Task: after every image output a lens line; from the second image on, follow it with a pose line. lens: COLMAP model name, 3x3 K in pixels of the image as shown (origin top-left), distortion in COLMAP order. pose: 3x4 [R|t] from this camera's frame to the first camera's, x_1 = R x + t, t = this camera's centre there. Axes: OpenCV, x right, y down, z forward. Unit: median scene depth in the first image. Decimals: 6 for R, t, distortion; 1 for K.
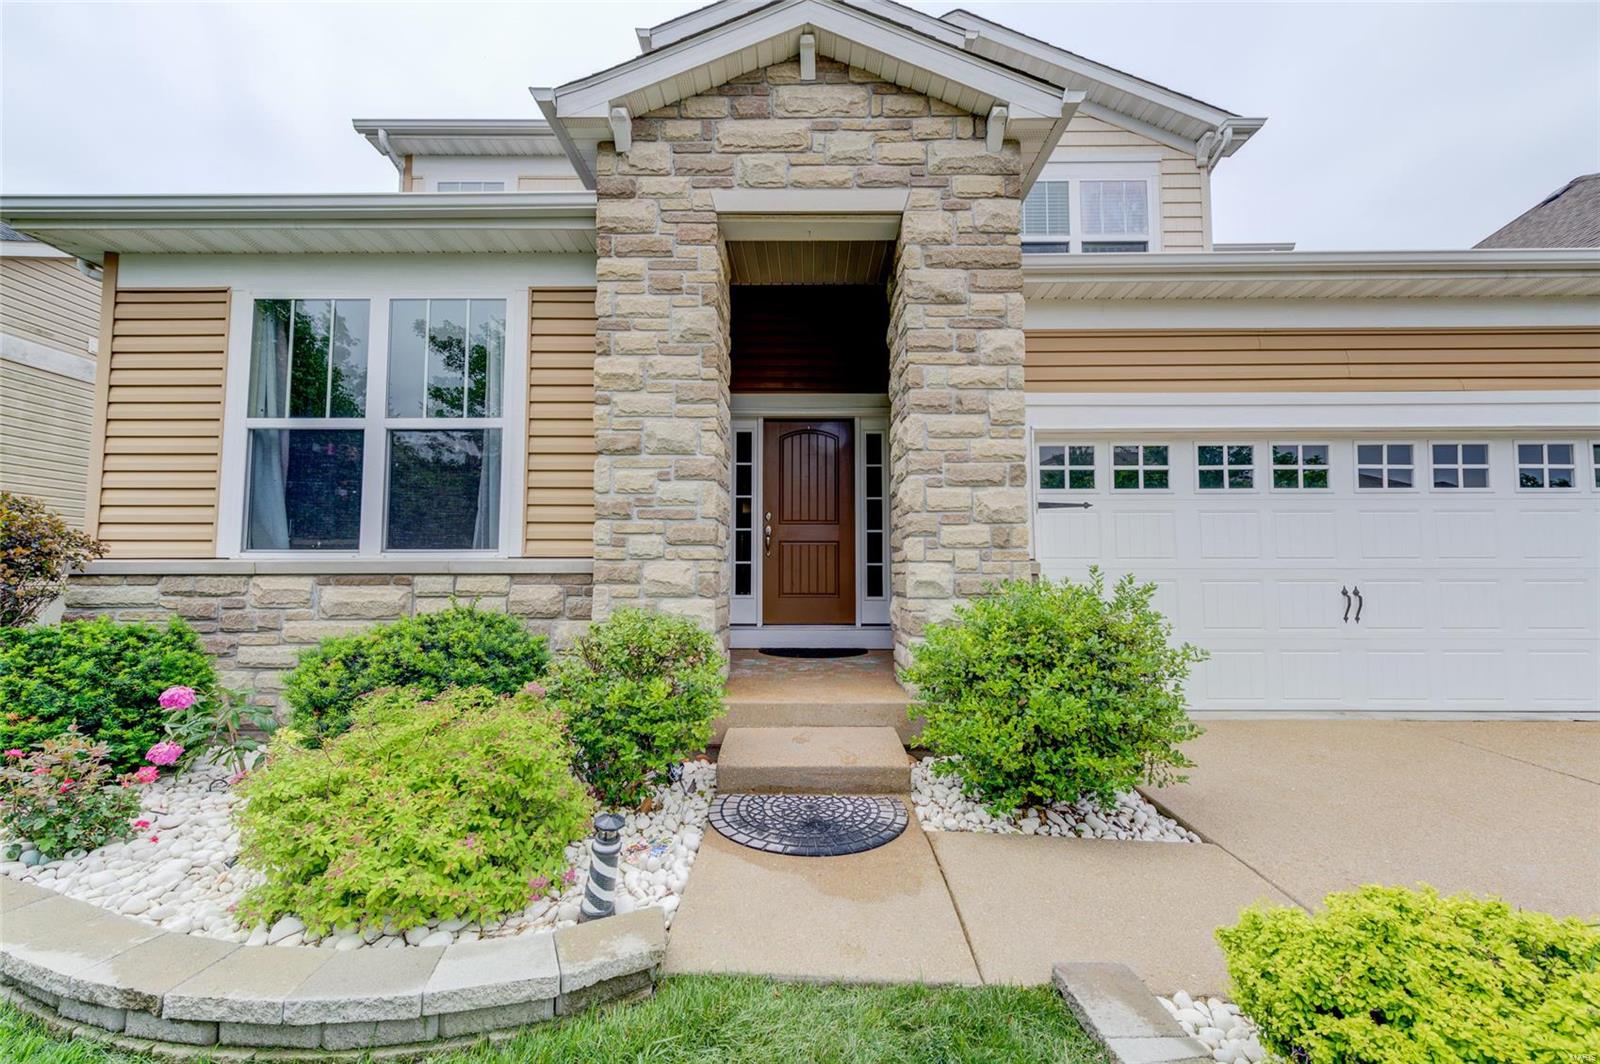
lens RADIAL K [[647.6, 0, 803.6], [0, 647.6, 536.4], [0, 0, 1]] dist [0.008143, 0.000017]
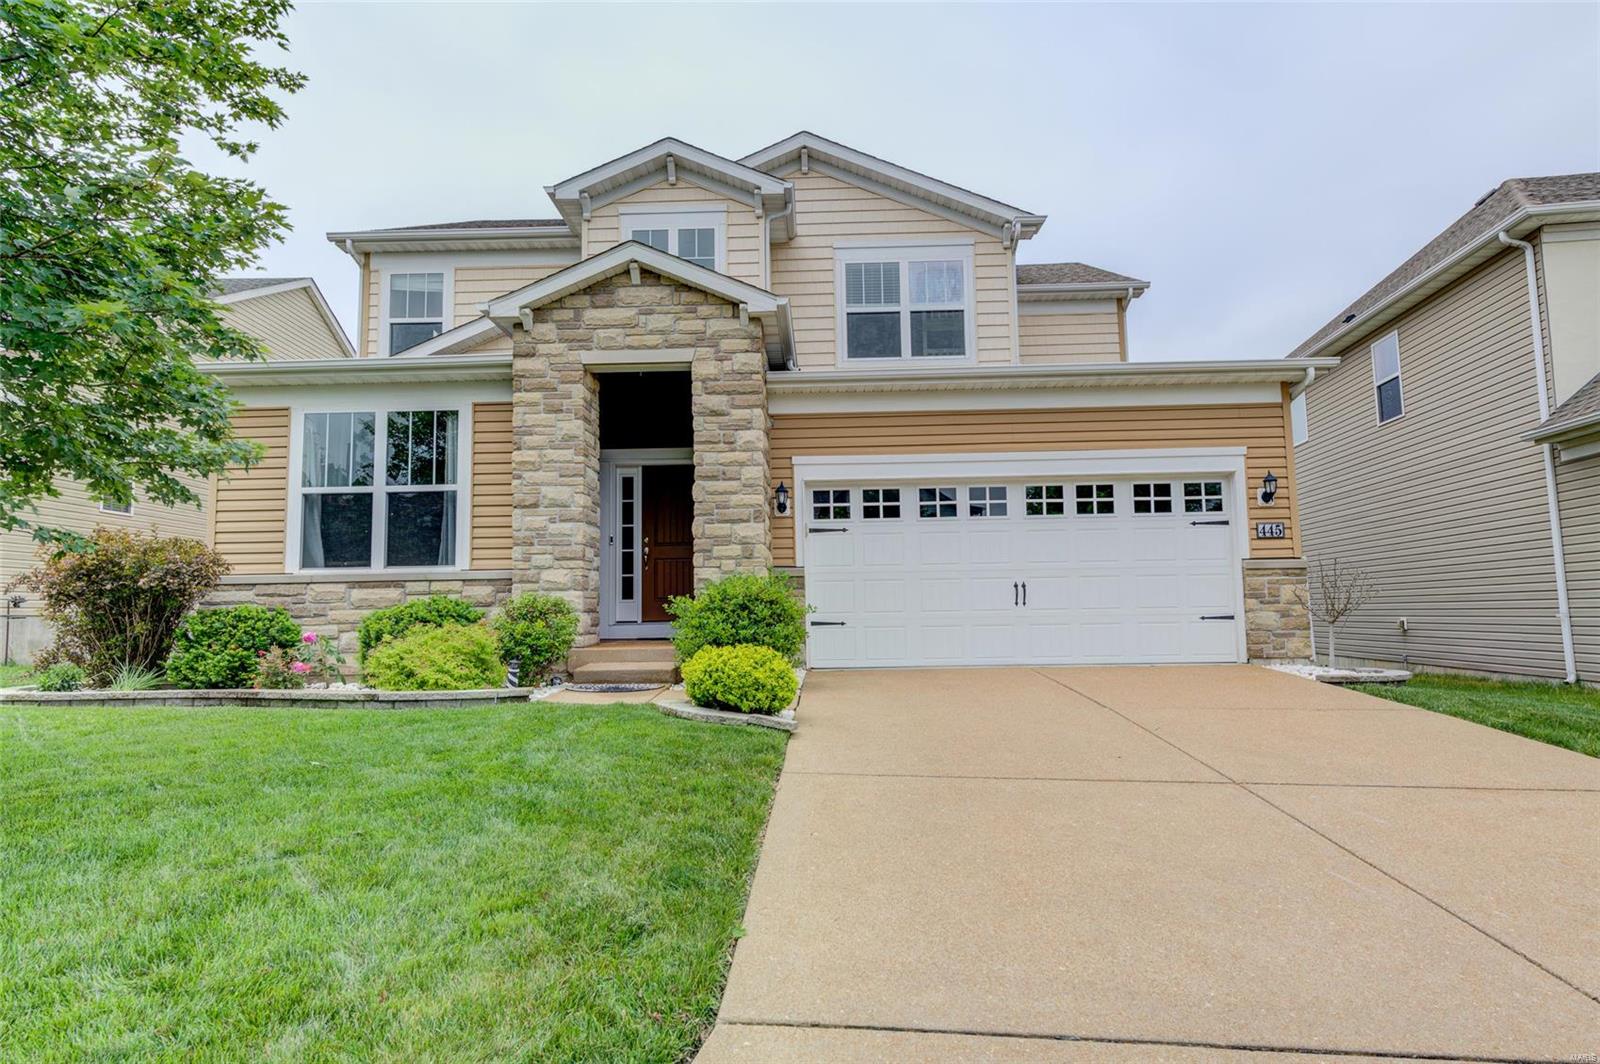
lens RADIAL K [[920.6, 0, 800.4], [0, 920.6, 533.2], [0, 0, 1]] dist [0.009176, 0.000414]
pose [[0.999446, -0.018170, -0.027873, 0.493262], [0.017337, 0.999404, -0.029844, 0.025186], [0.028399, 0.029344, 0.999166, -1.377410]]
